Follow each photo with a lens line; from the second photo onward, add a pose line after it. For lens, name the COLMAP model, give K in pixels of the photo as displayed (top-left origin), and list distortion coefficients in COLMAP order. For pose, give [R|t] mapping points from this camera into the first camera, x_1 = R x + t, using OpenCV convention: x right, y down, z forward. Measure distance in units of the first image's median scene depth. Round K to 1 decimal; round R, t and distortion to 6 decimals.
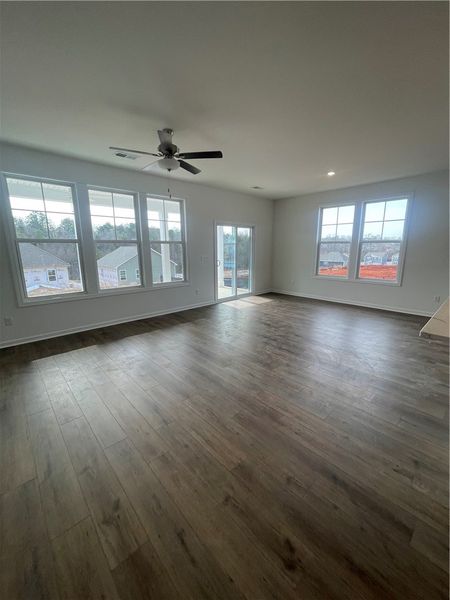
lens RADIAL K [[244.3, 0, 225.8], [0, 244.3, 298.9], [0, 0, 1]] dist [0.002184, 0.001694]
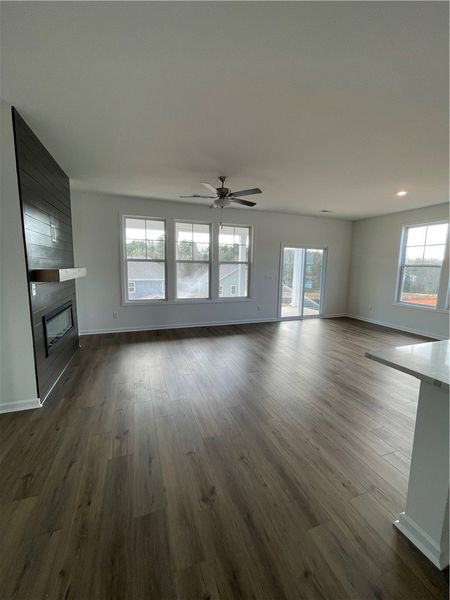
lens RADIAL K [[244.3, 0, 222.8], [0, 244.3, 299.4], [0, 0, 1]] dist [0.002184, 0.001694]
pose [[0.920050, 0.076279, -0.384303, 0.176706], [-0.104432, 0.993124, -0.052897, 0.007890], [0.377626, 0.088801, 0.921690, -0.072691]]
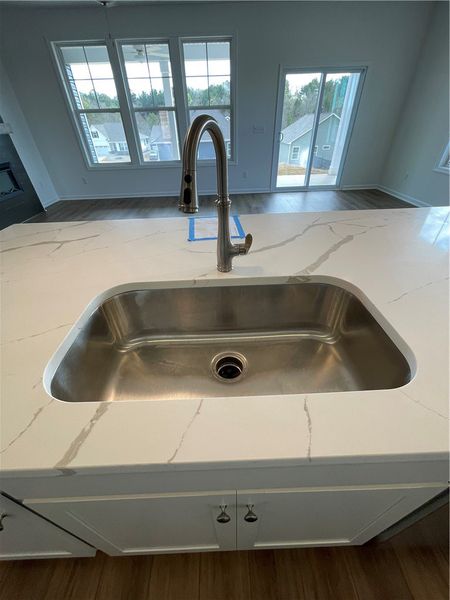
lens RADIAL K [[244.3, 0, 225.8], [0, 244.3, 287.6], [0, 0, 1]] dist [0.002184, 0.001694]
pose [[0.754737, 0.367107, -0.543695, 0.549441], [-0.111855, 0.888644, 0.444747, -0.061822], [0.646422, -0.274852, 0.711755, 0.266580]]
